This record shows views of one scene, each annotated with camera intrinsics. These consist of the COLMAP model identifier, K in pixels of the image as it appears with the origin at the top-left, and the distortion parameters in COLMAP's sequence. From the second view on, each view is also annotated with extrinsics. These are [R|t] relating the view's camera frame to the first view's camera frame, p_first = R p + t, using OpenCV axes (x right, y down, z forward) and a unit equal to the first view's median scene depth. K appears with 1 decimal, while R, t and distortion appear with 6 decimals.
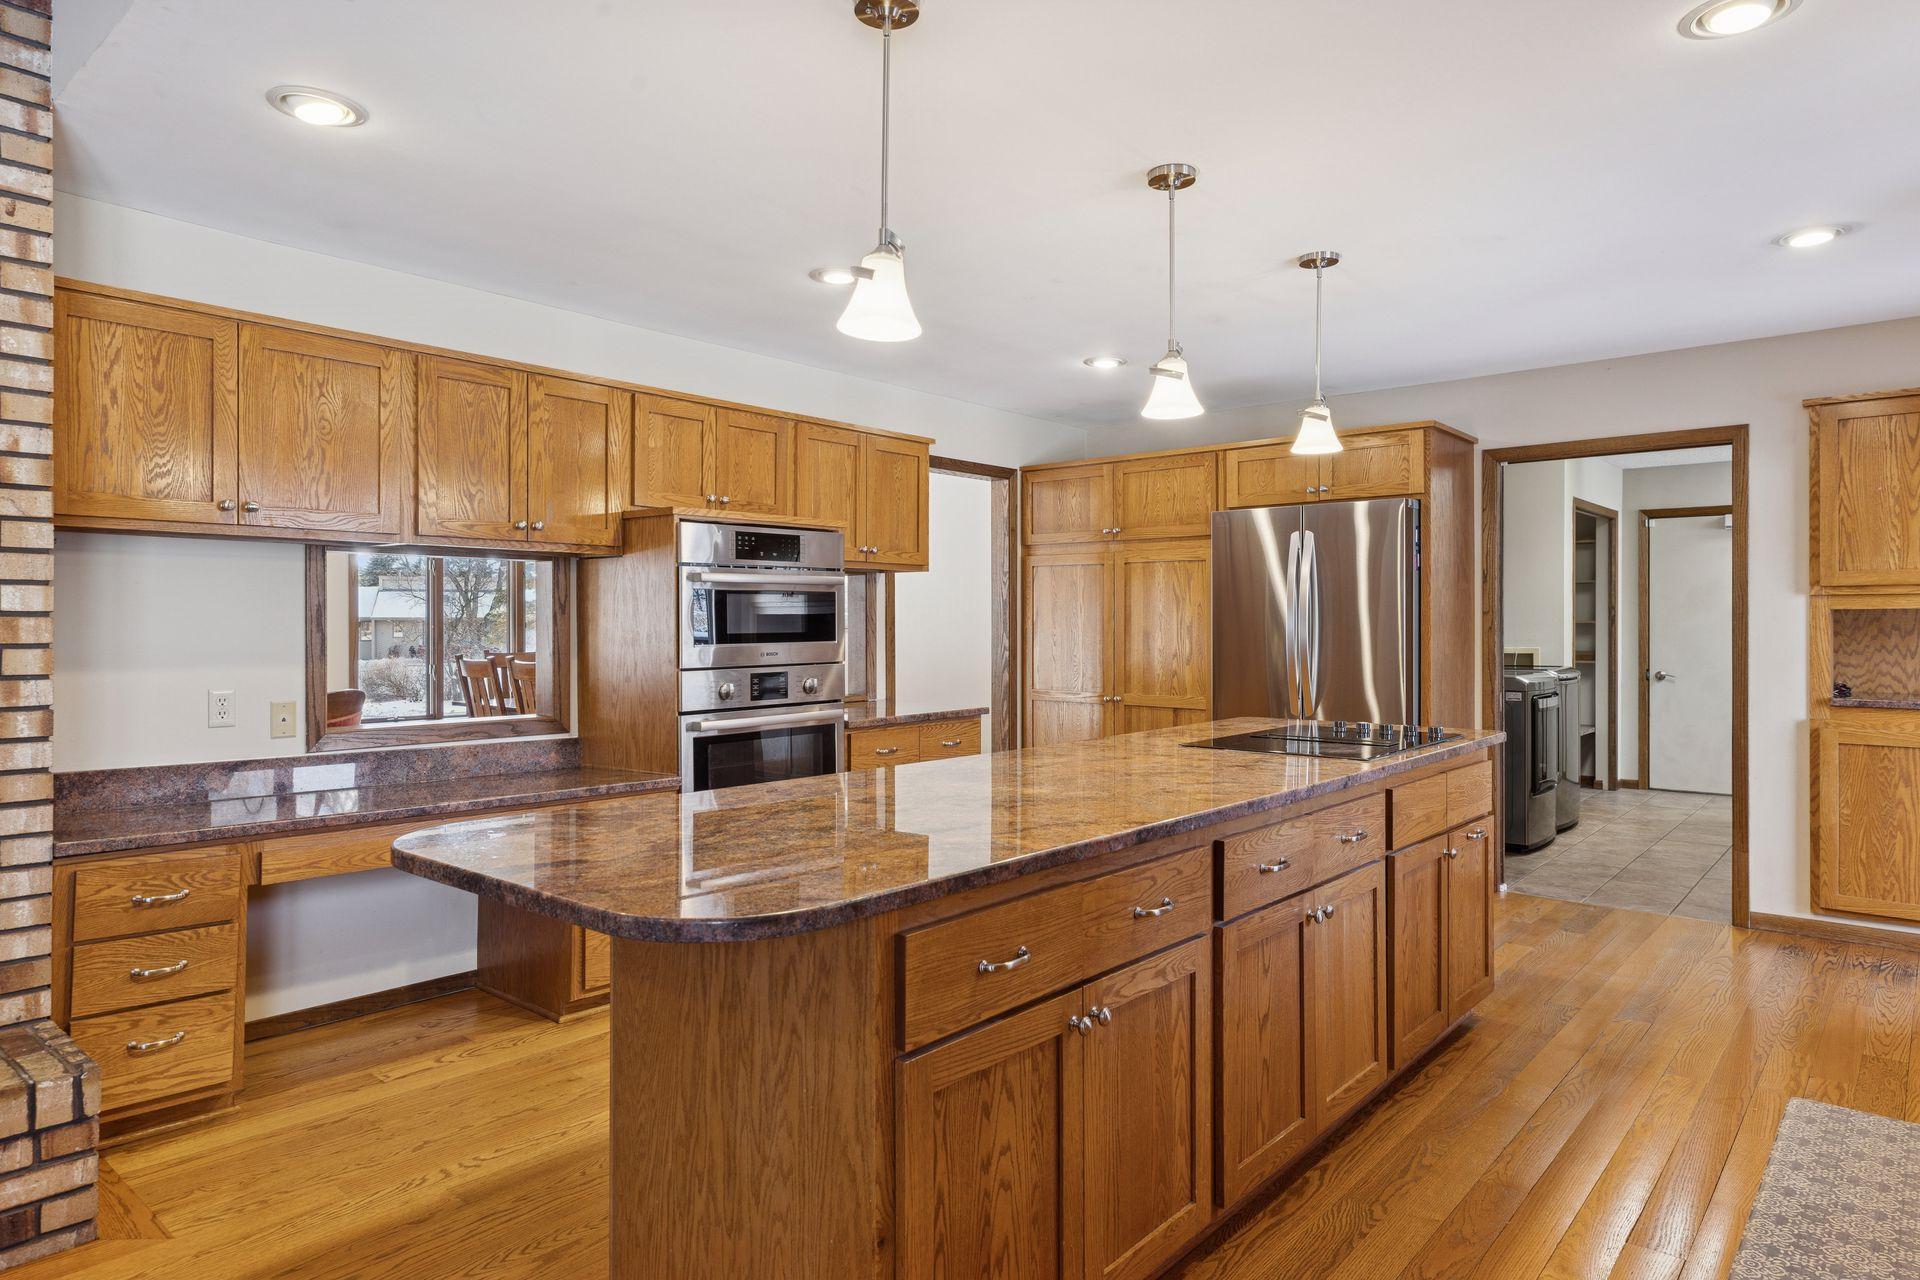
lens RADIAL K [[1145.5, 0, 962.8], [0, 1145.5, 626.5], [0, 0, 1]] dist [0.006894, 0.001827]
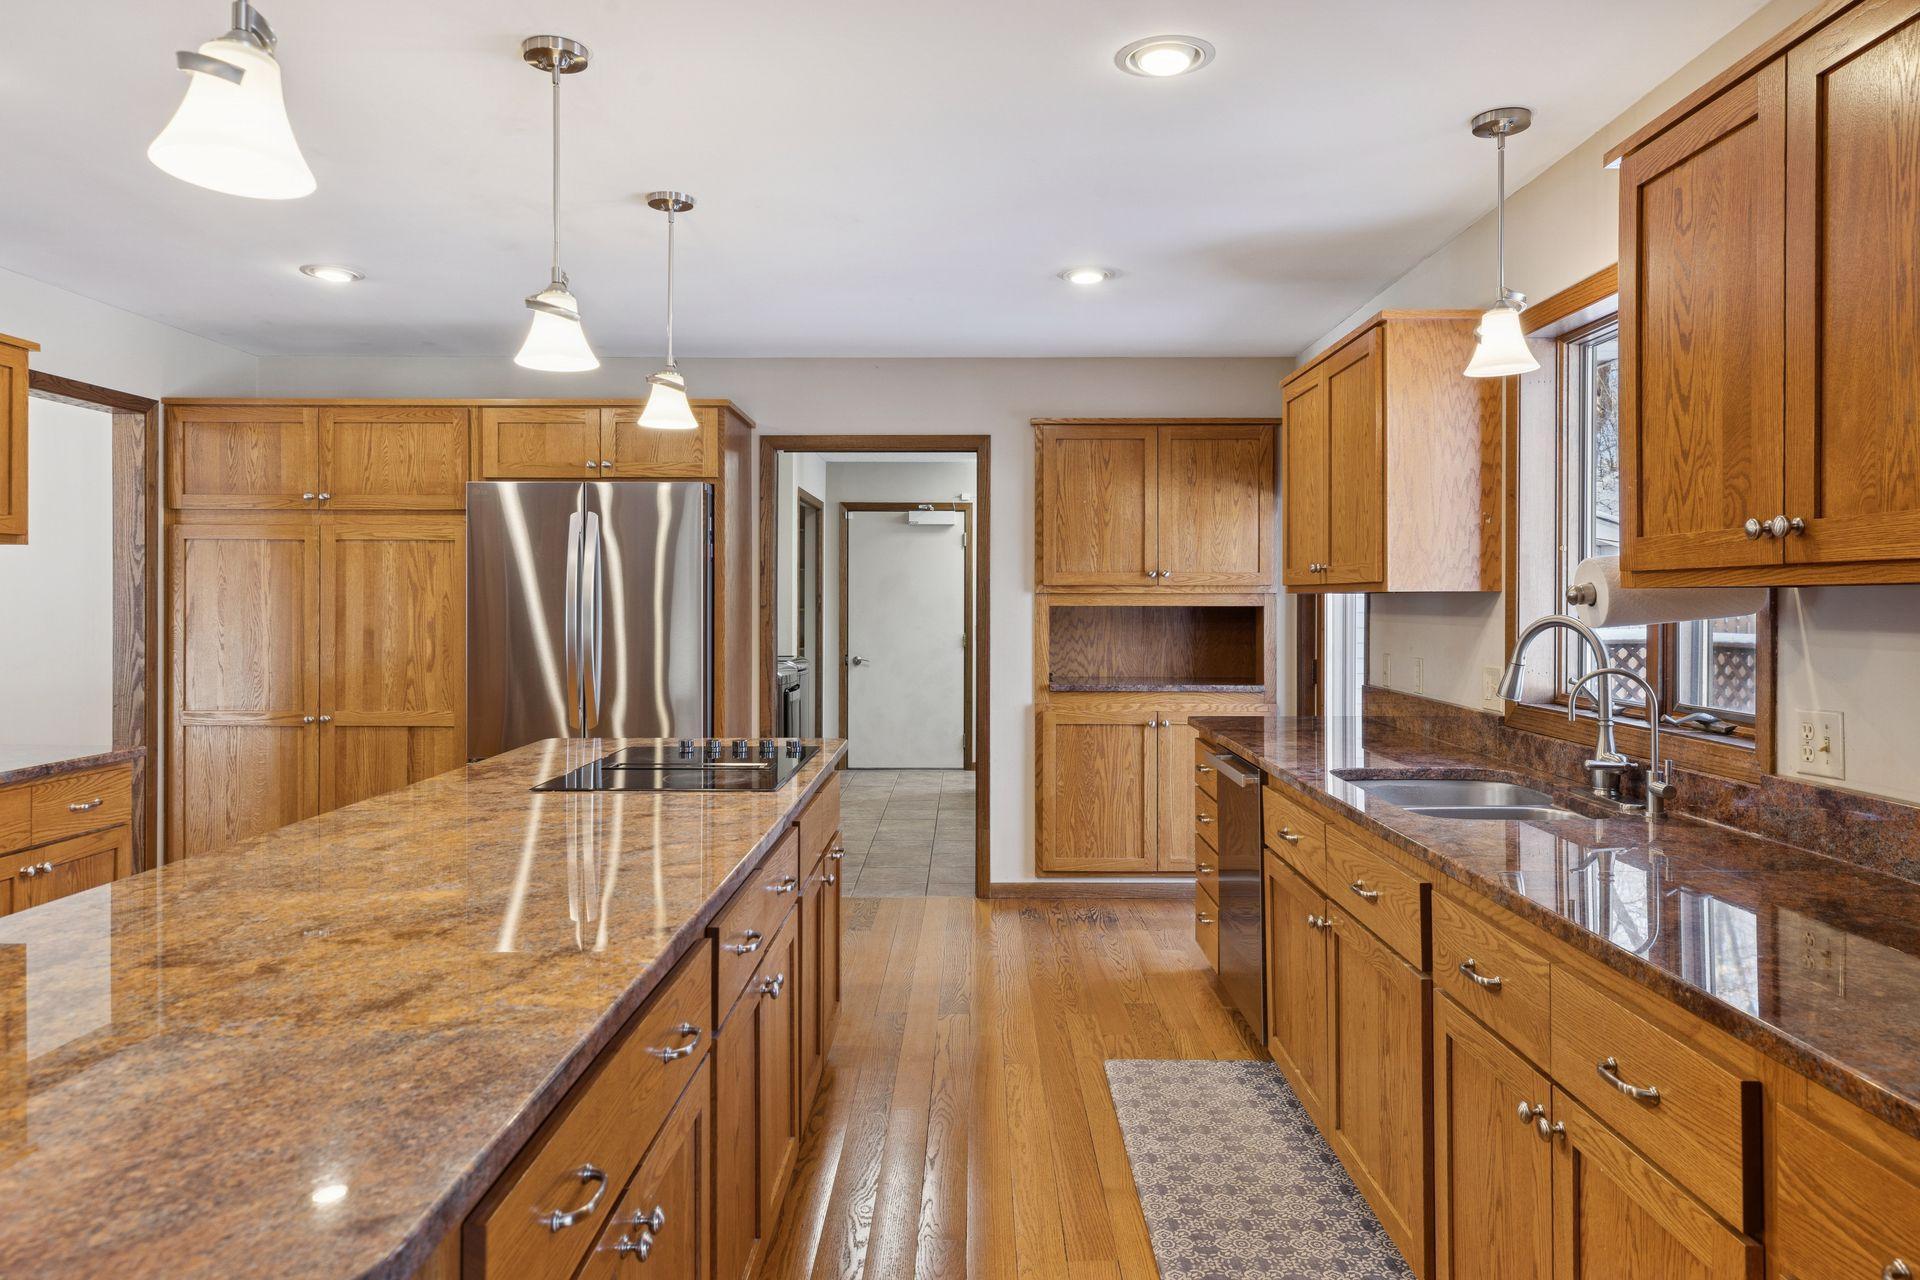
lens RADIAL K [[1233.8, 0, 943.6], [0, 1233.8, 599.7], [0, 0, 1]] dist [0.008799, 0.003956]
pose [[0.761143, 0.001507, 0.648582, -0.094166], [-0.000546, 0.999998, -0.001683, -0.015976], [-0.648584, 0.000927, 0.761143, 0.123006]]
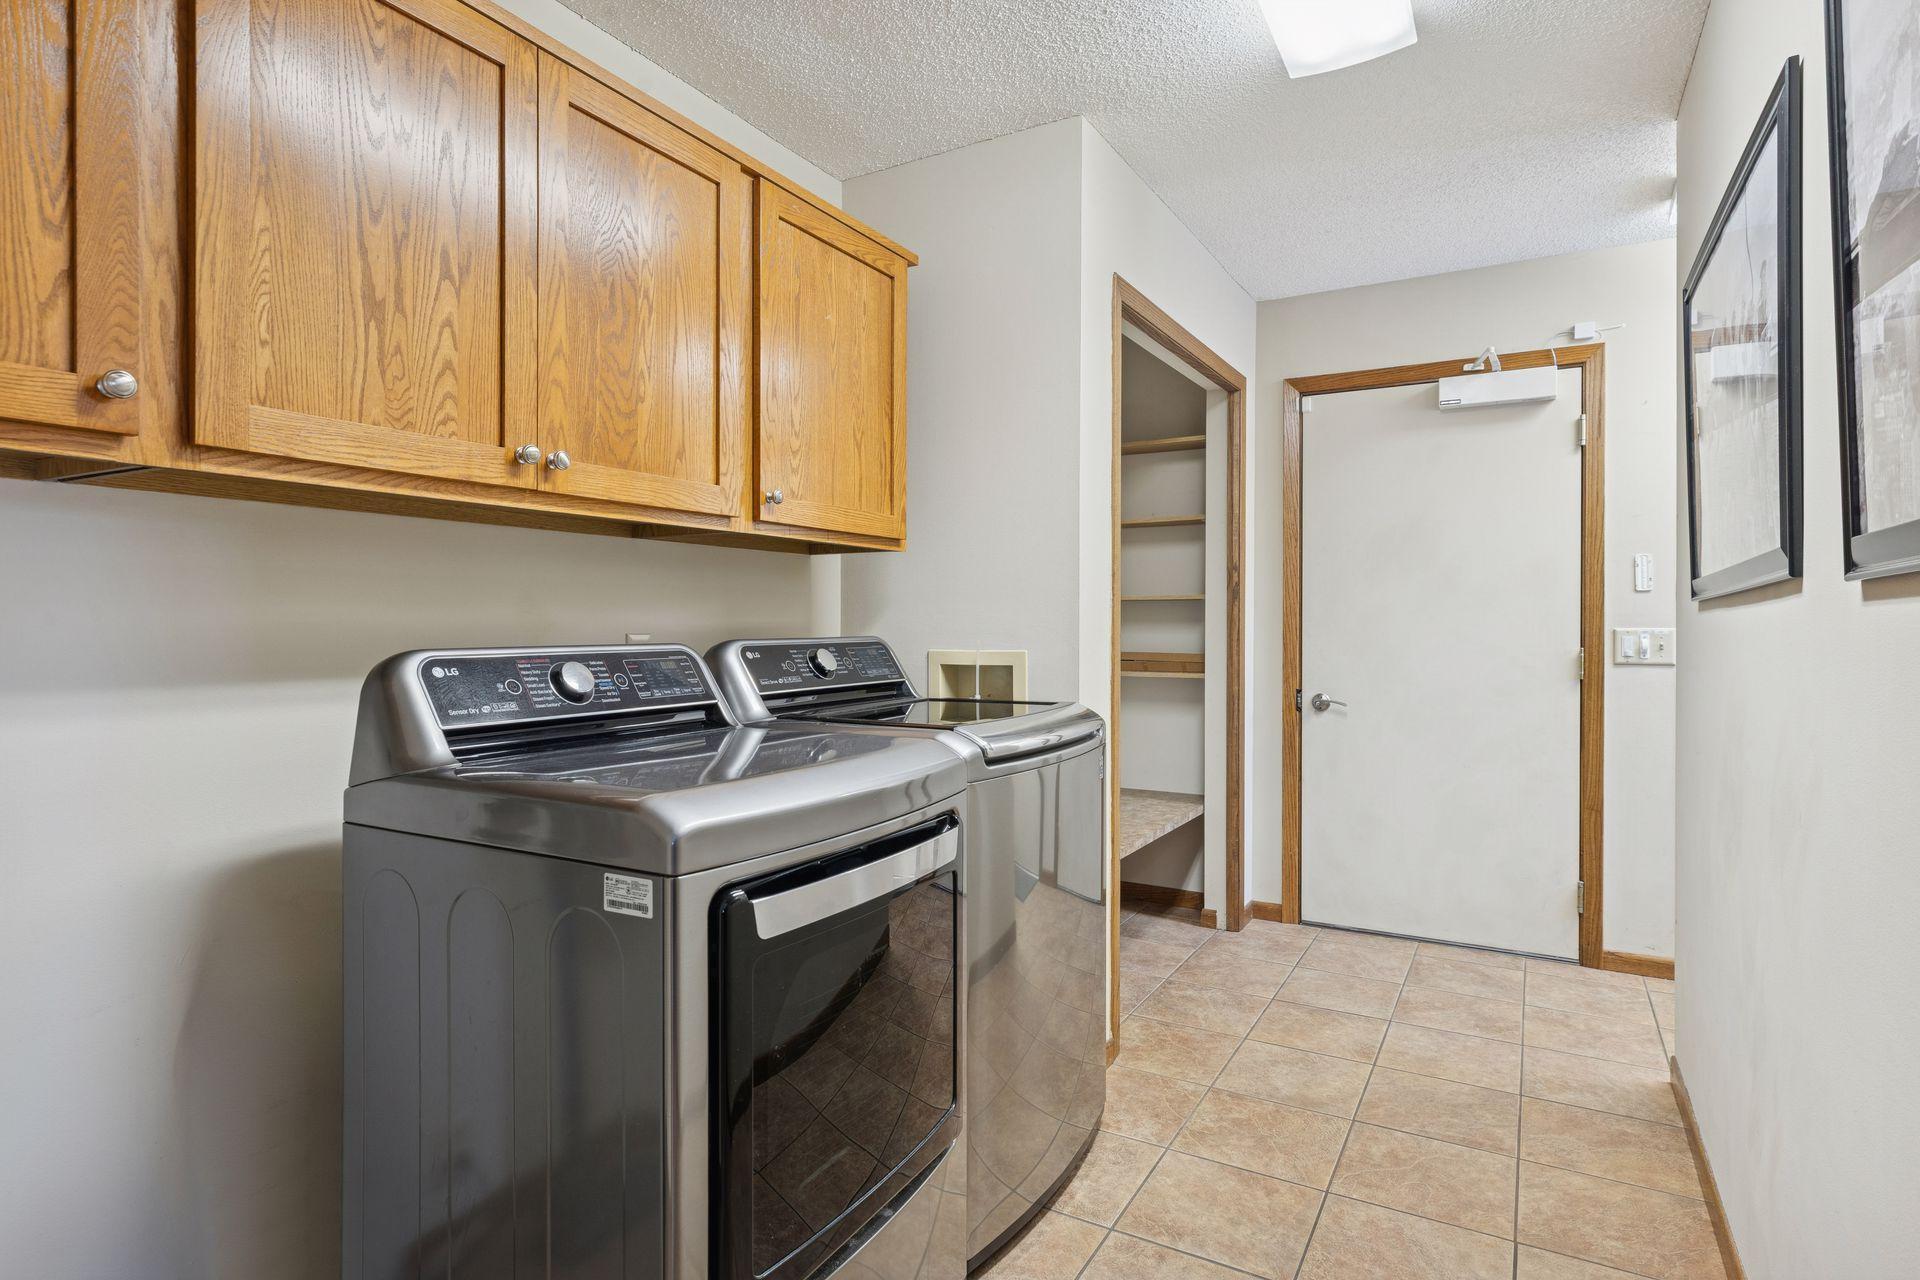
lens RADIAL K [[993.5, 0, 961.6], [0, 993.5, 631.2], [0, 0, 1]] dist [0.002166, -0.000262]
pose [[0.984488, -0.000521, 0.175454, 0.525952], [-0.000640, 0.999978, 0.006565, 0.012163], [-0.175453, -0.006575, 0.984466, 0.838073]]
